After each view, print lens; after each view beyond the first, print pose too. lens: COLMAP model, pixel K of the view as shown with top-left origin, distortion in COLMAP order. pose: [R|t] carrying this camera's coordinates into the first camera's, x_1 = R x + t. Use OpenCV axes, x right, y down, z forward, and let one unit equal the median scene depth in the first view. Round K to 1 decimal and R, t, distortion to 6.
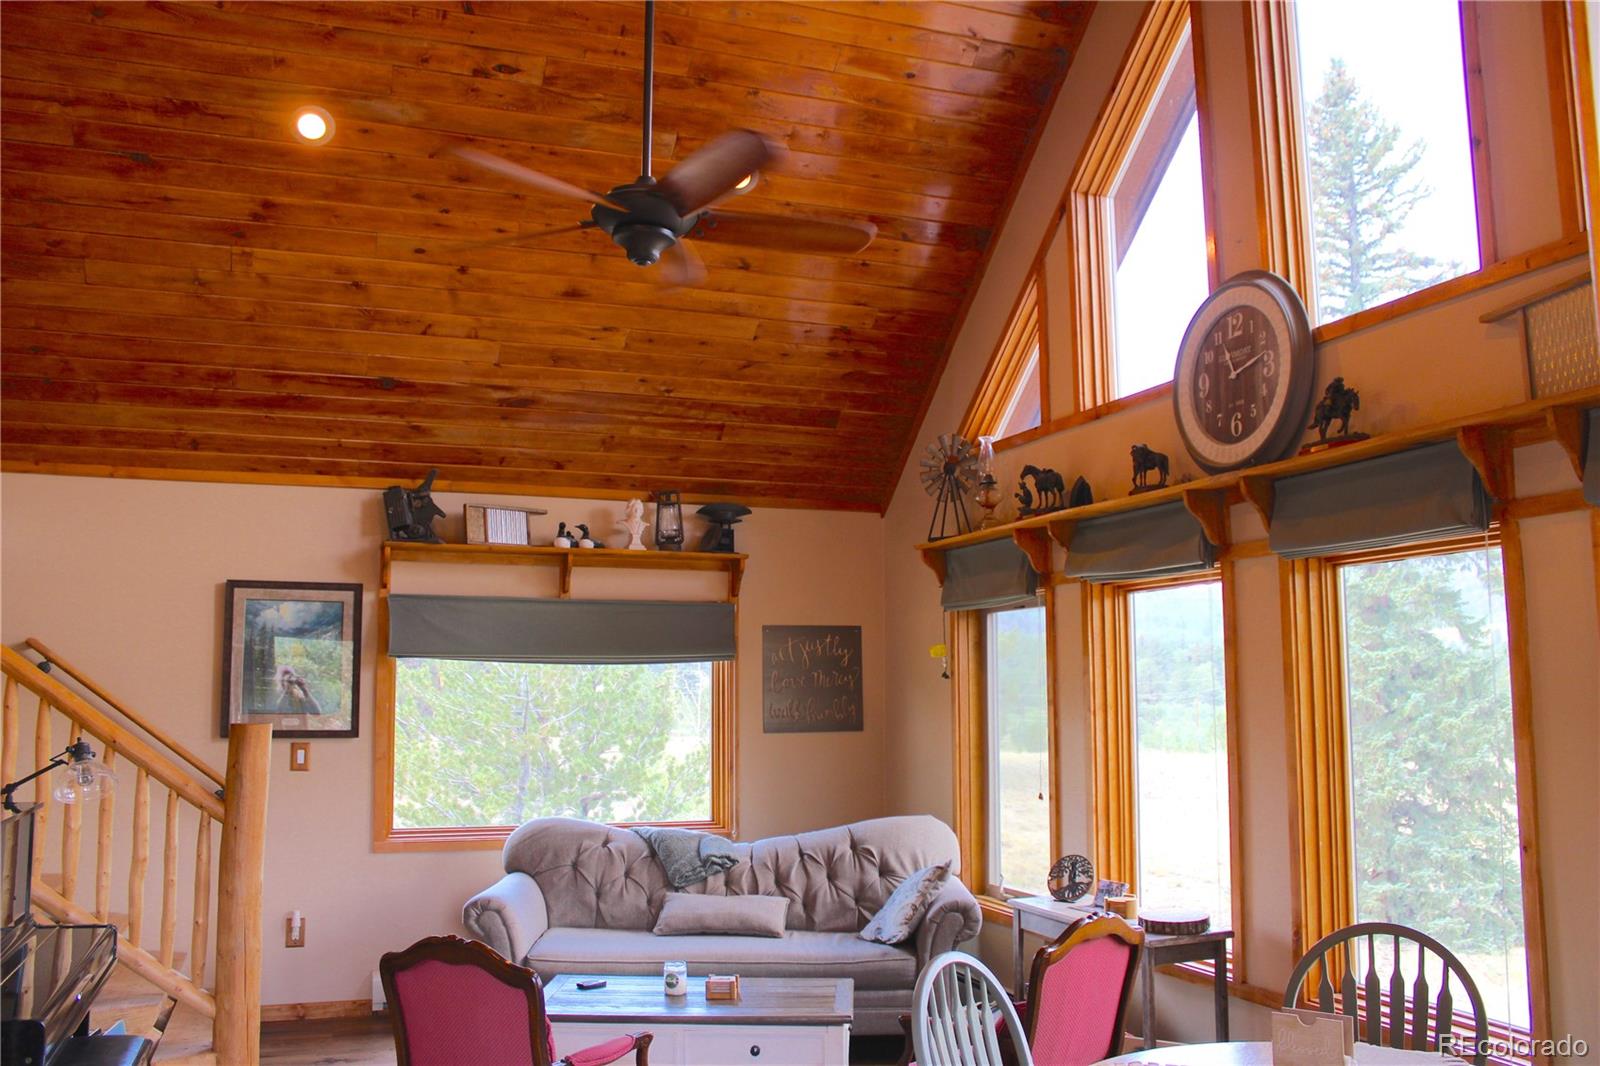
lens RADIAL K [[1337.2, 0, 800.0], [0, 1337.2, 533.0], [0, 0, 1]] dist [-0.171363, 0.171994]
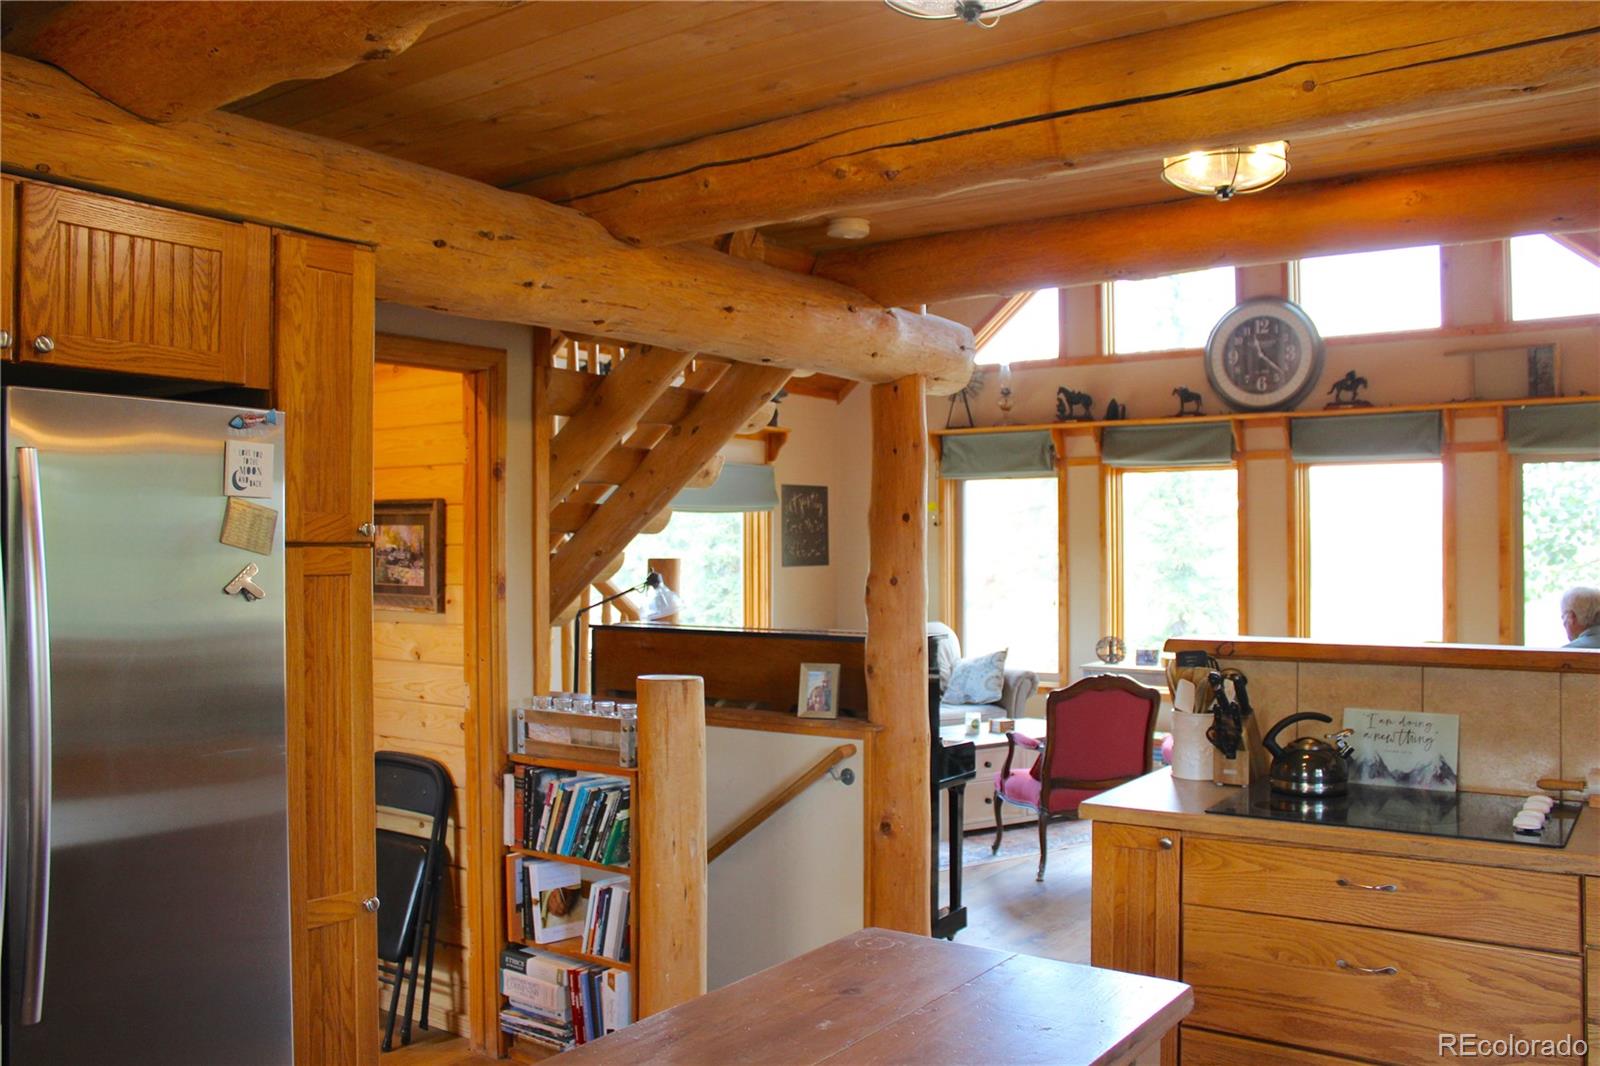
lens RADIAL K [[1337.2, 0, 800.0], [0, 1337.2, 533.0], [0, 0, 1]] dist [-0.171363, 0.171994]
pose [[0.831747, 0.007409, 0.555106, -0.827989], [-0.066832, 0.993975, 0.086870, 0.003314], [-0.551118, -0.109352, 0.827231, -0.092788]]
